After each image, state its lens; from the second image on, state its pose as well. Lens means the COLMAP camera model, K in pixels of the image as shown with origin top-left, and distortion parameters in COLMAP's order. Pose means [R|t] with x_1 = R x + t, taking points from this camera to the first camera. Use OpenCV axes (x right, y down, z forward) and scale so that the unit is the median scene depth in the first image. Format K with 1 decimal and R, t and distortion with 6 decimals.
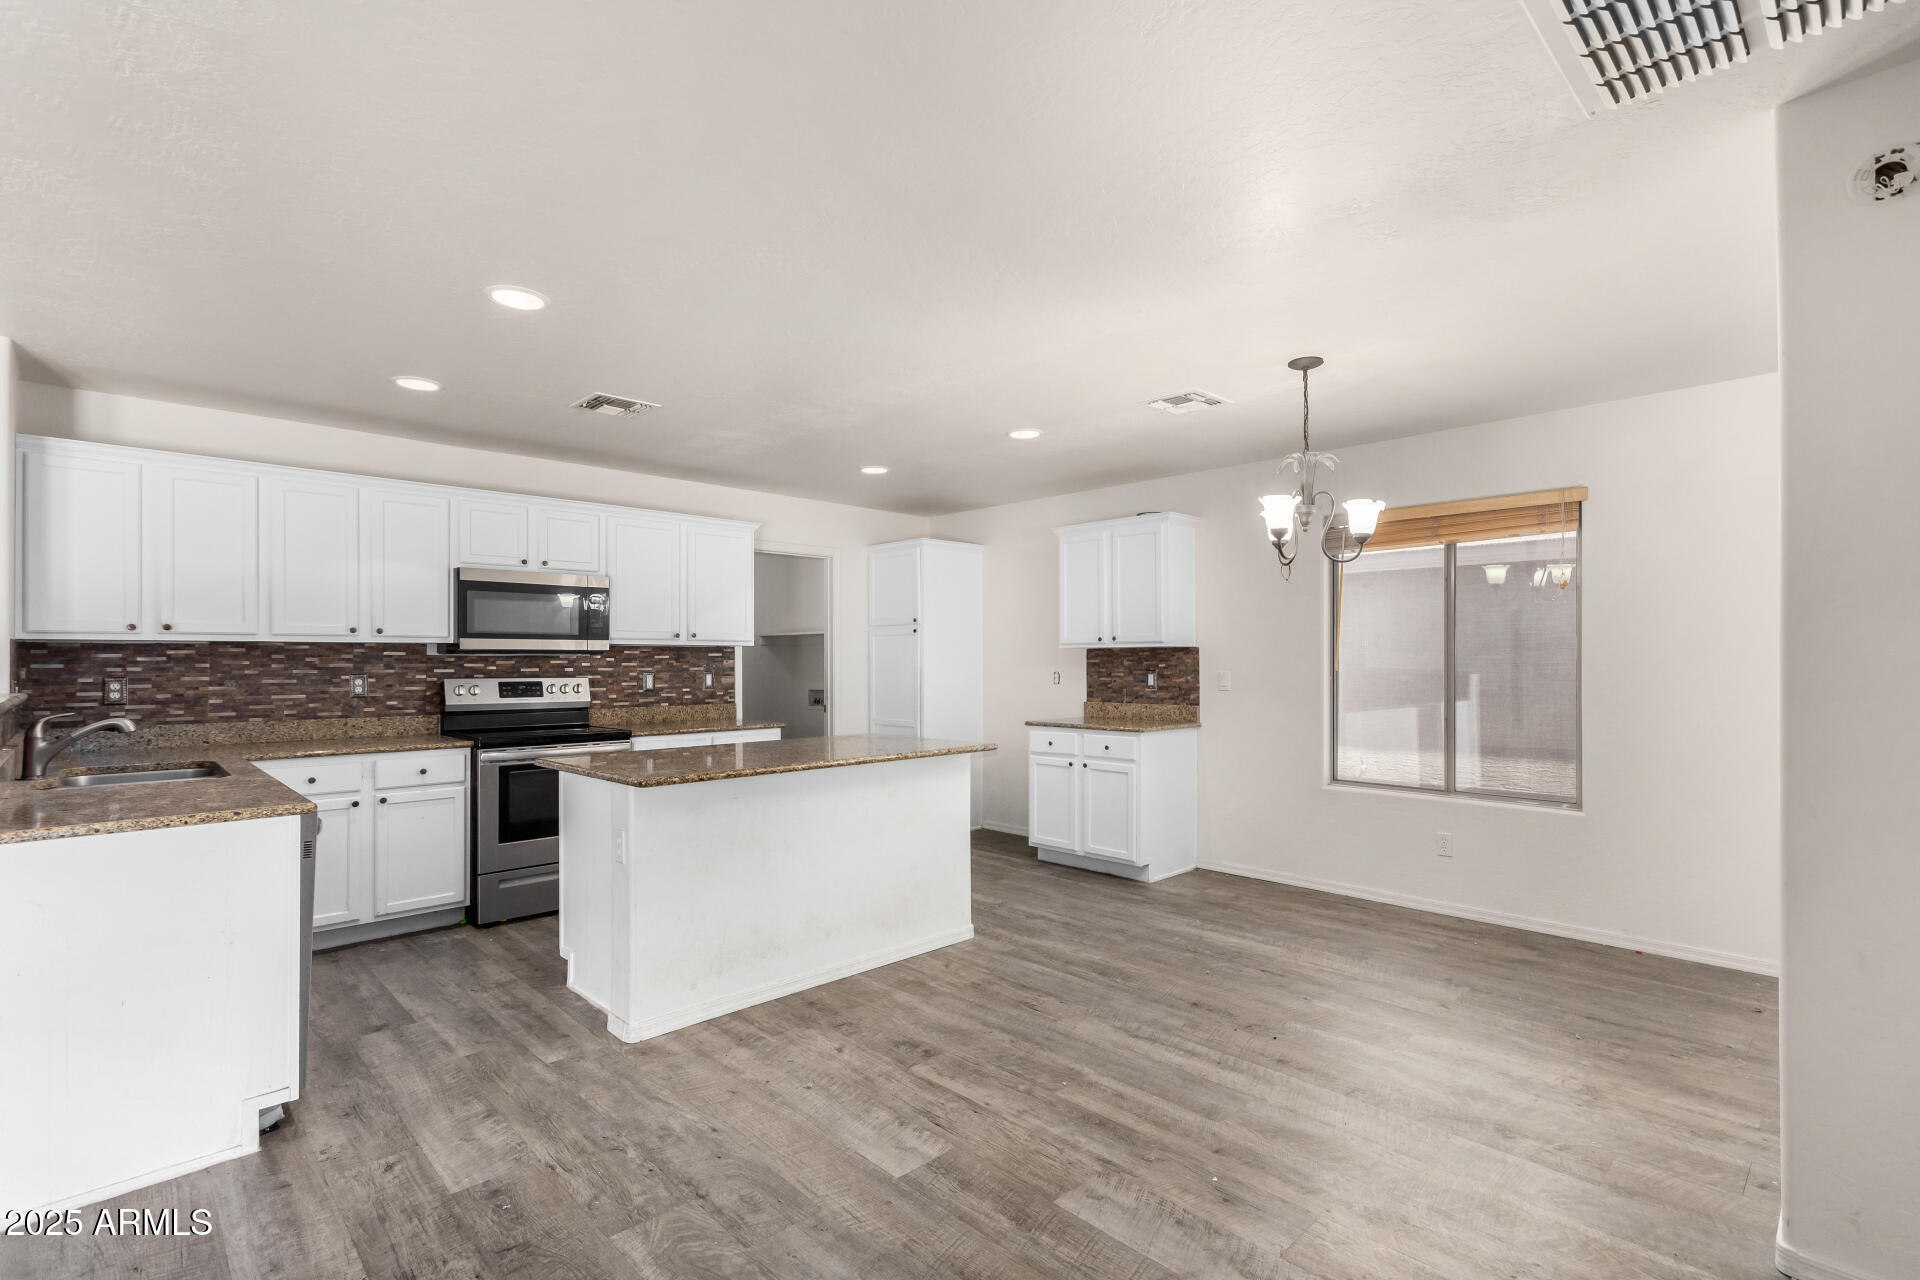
lens RADIAL K [[891.4, 0, 957.4], [0, 891.4, 655.3], [0, 0, 1]] dist [0.004097, -0.000942]
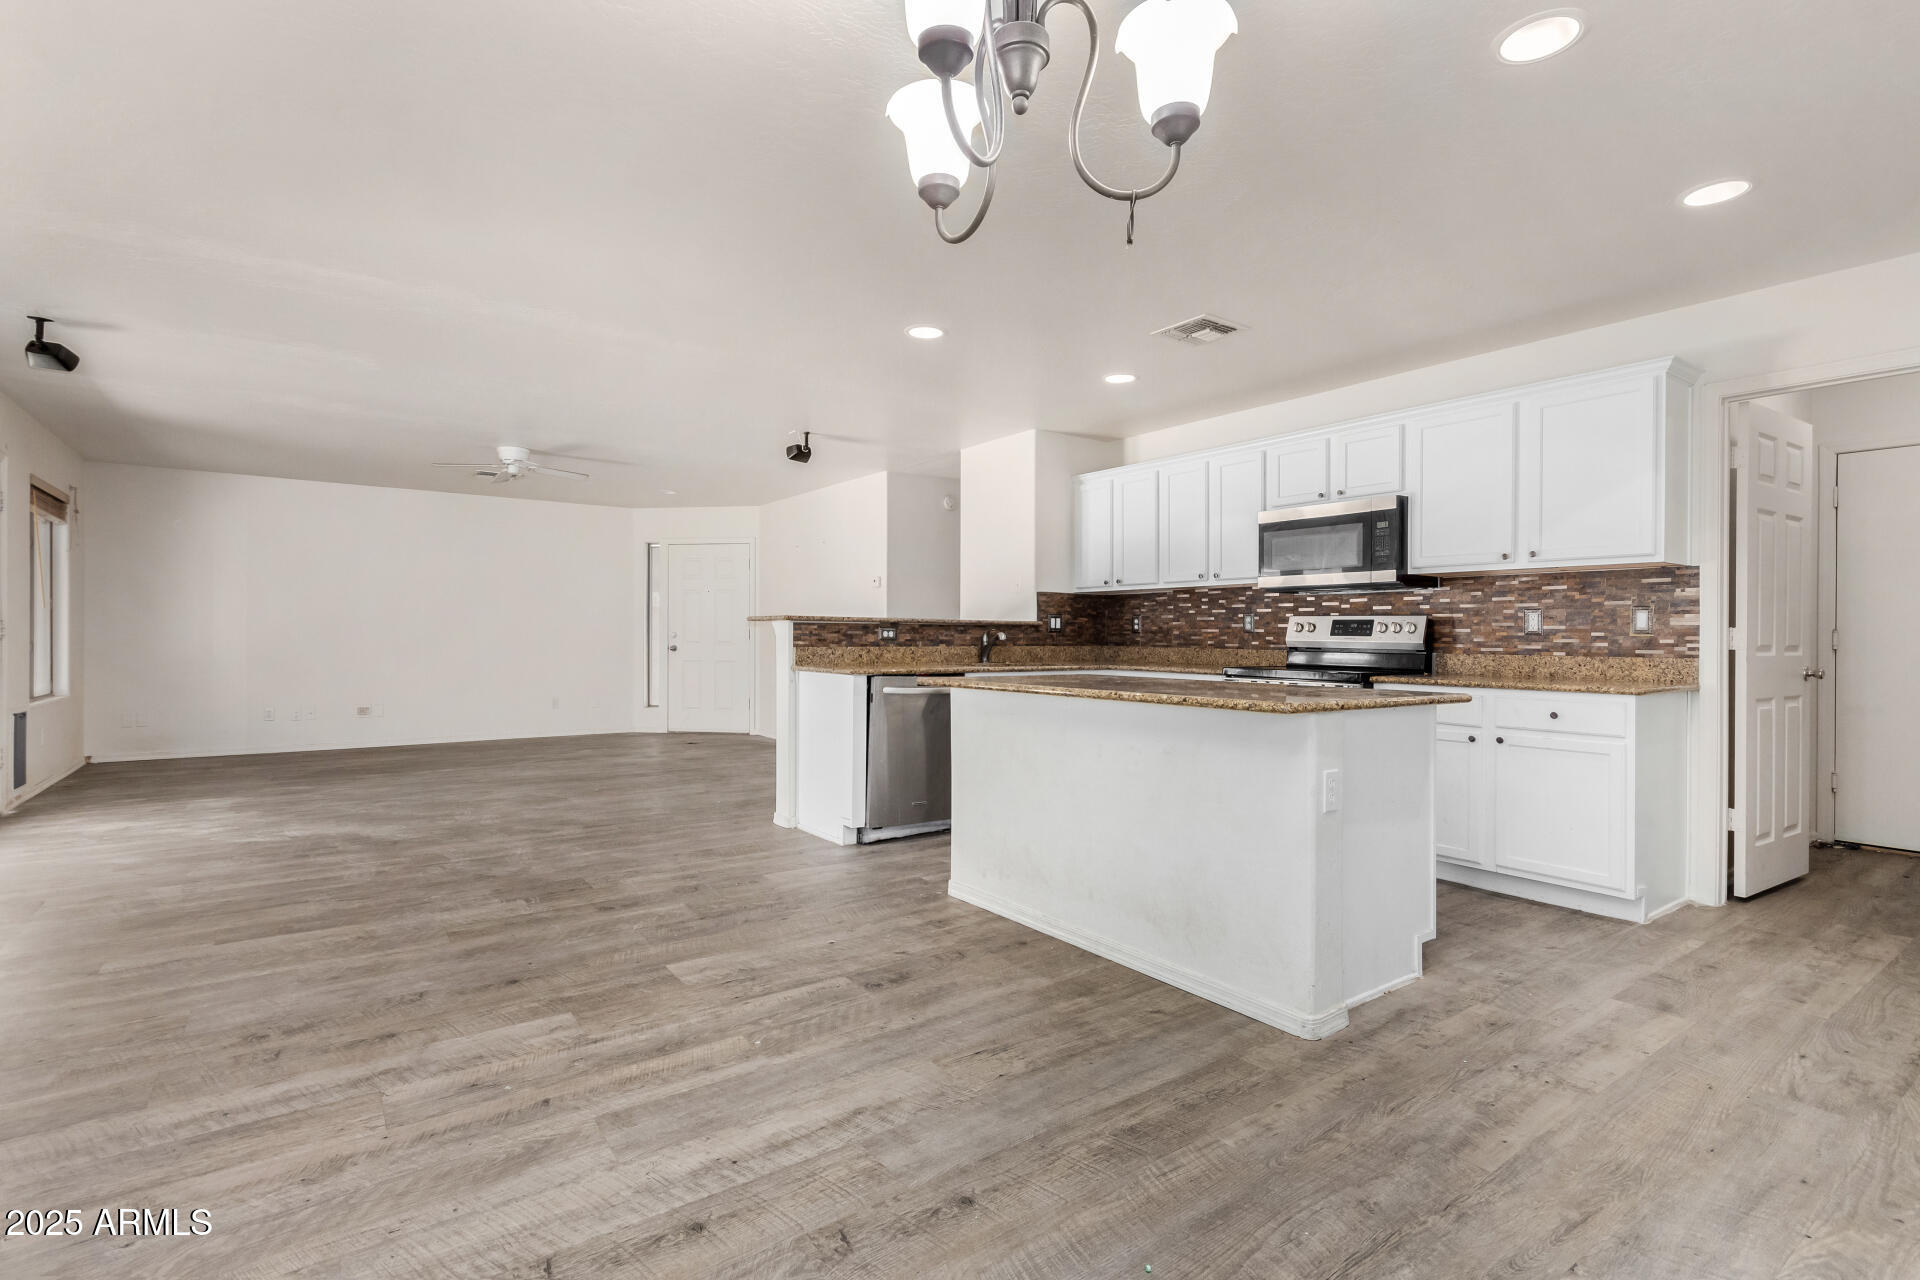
lens RADIAL K [[891.4, 0, 955.0], [0, 891.4, 645.2], [0, 0, 1]] dist [0.004097, -0.000942]
pose [[-0.142830, 0.012499, -0.989668, 0.579286], [-0.000540, 0.999919, 0.012706, 0.050609], [0.989747, 0.002349, -0.142812, 0.803937]]
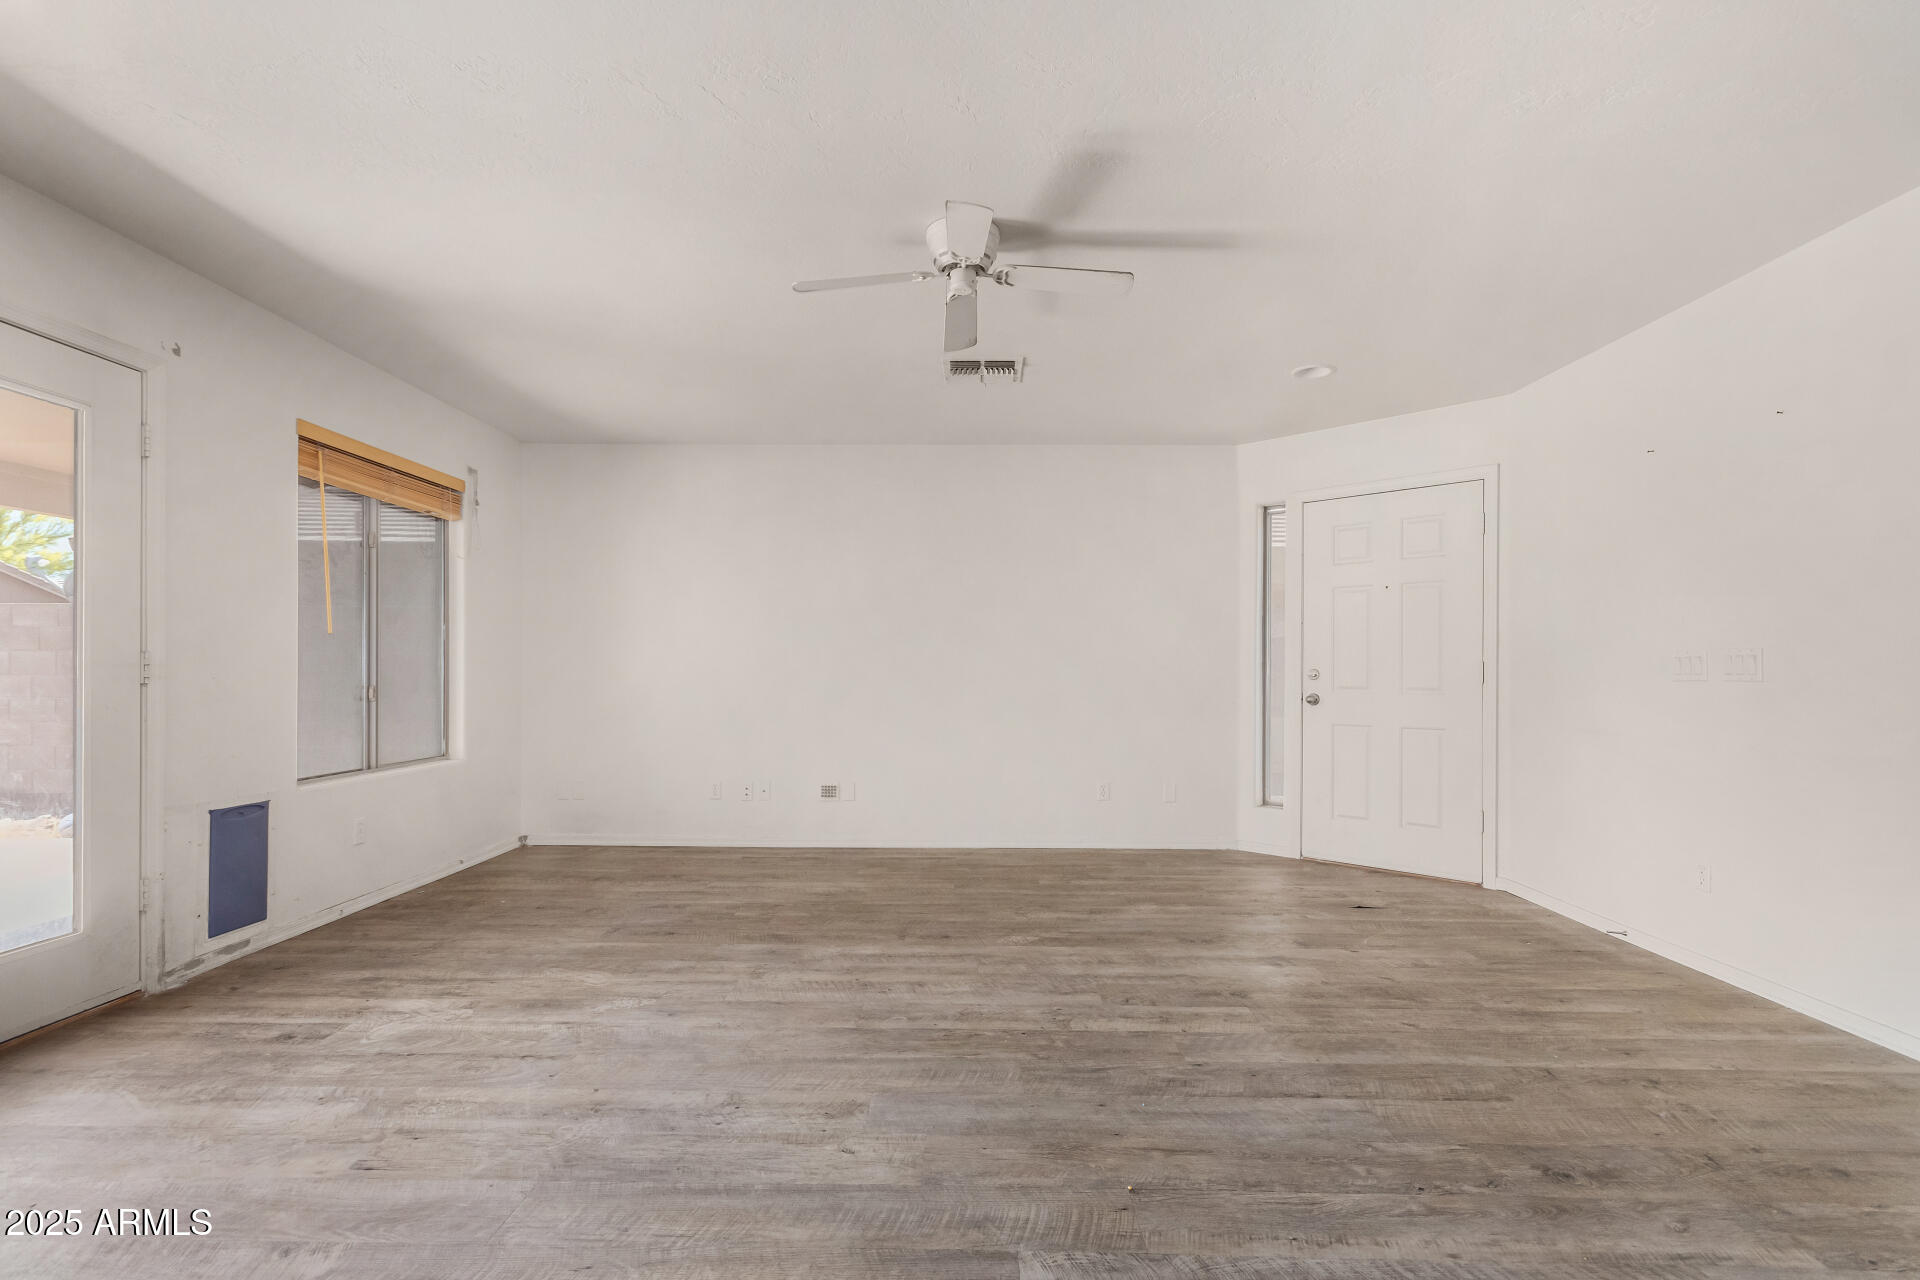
lens RADIAL K [[891.4, 0, 970.6], [0, 891.4, 674.3], [0, 0, 1]] dist [0.004097, -0.000942]
pose [[-0.694211, 0.003378, -0.719763, -0.358383], [0.002068, 0.999994, 0.002698, 0.050574], [0.719768, 0.000384, -0.694214, 0.293193]]
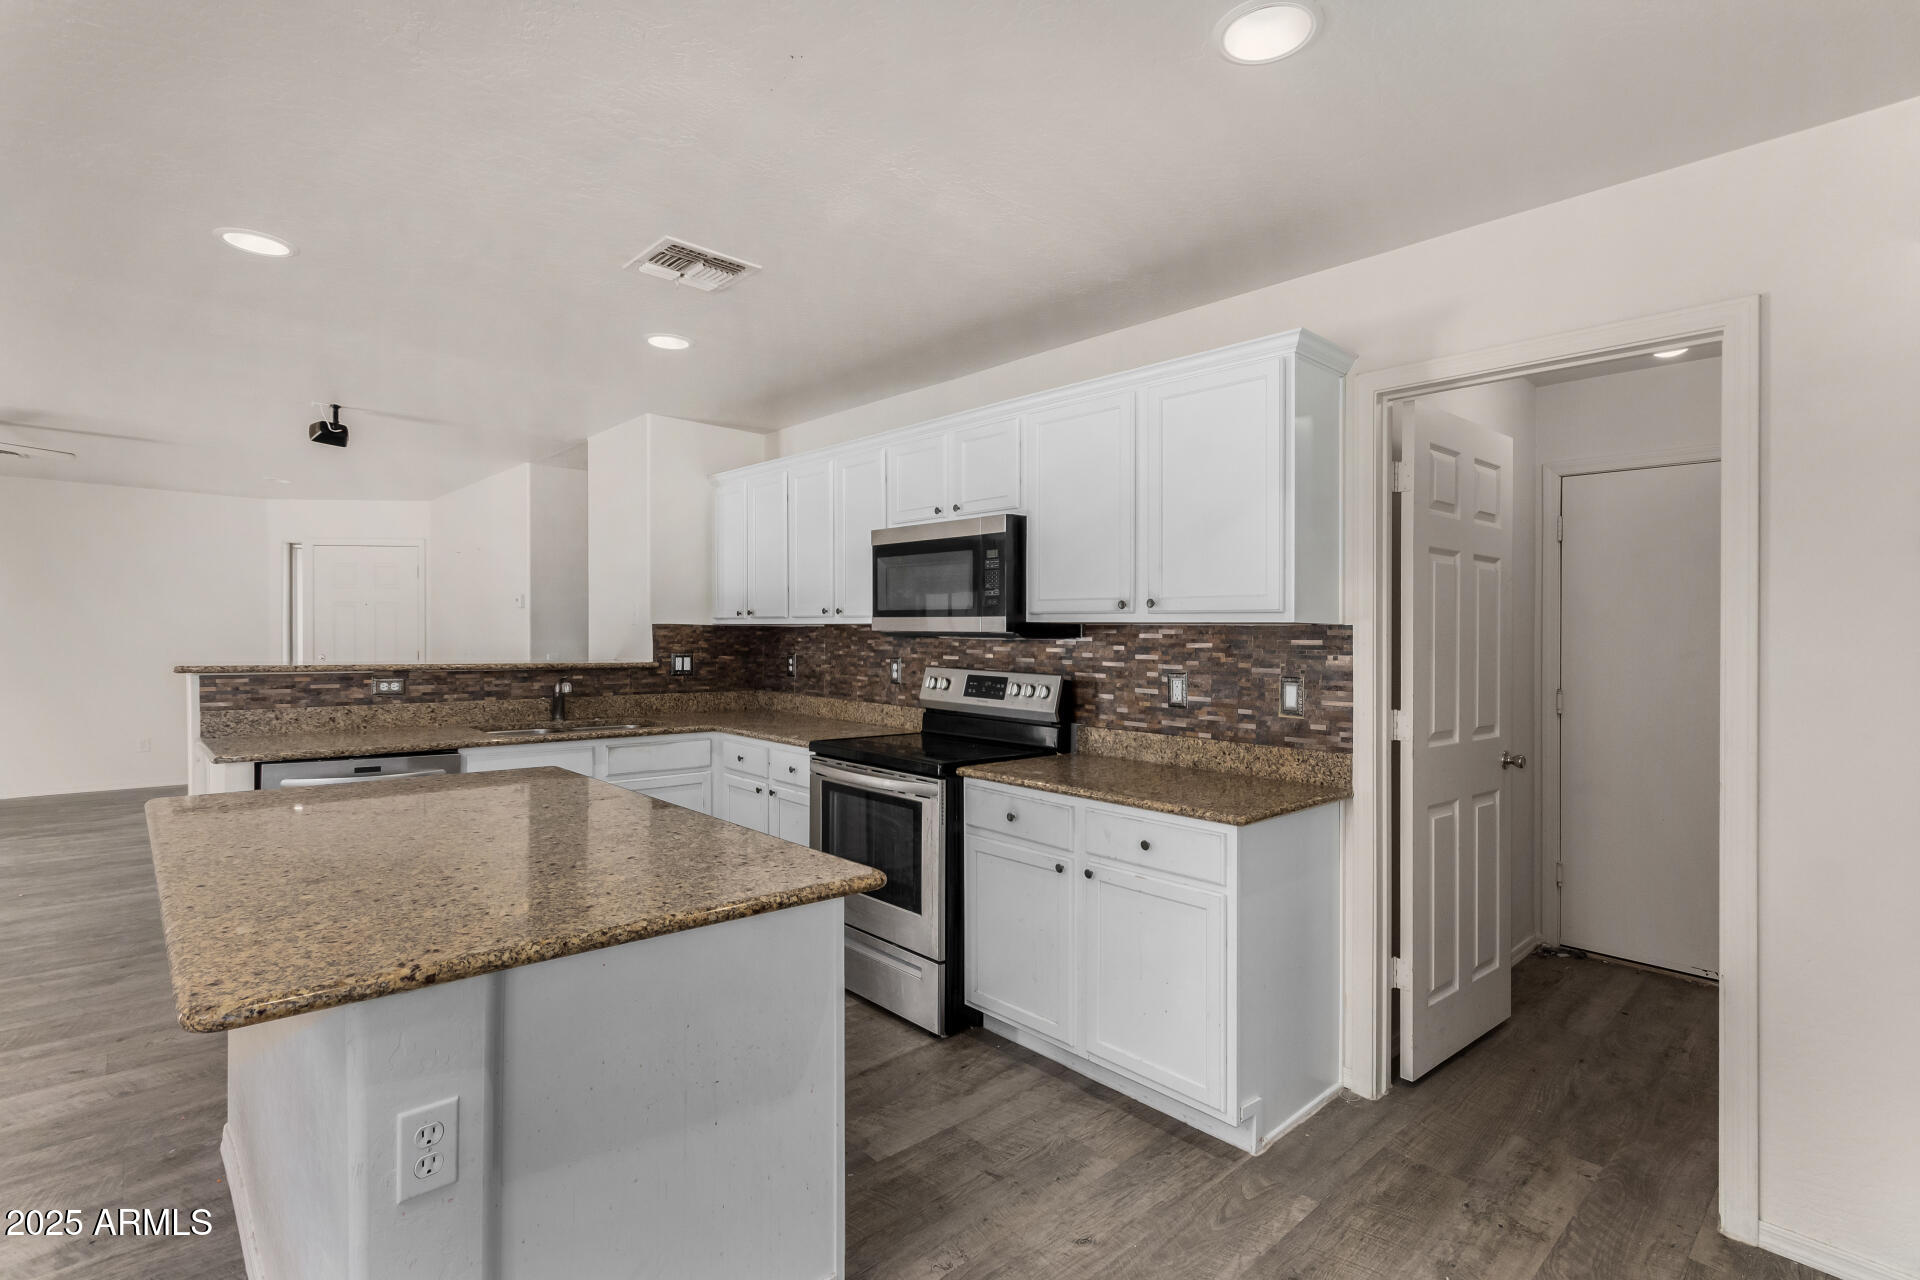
lens RADIAL K [[891.4, 0, 976.5], [0, 891.4, 635.8], [0, 0, 1]] dist [0.004097, -0.000942]
pose [[-0.009049, 0.003819, -0.999952, 0.258918], [-0.007258, 0.999966, 0.003885, -0.006353], [0.999933, 0.007293, -0.009021, 1.122145]]
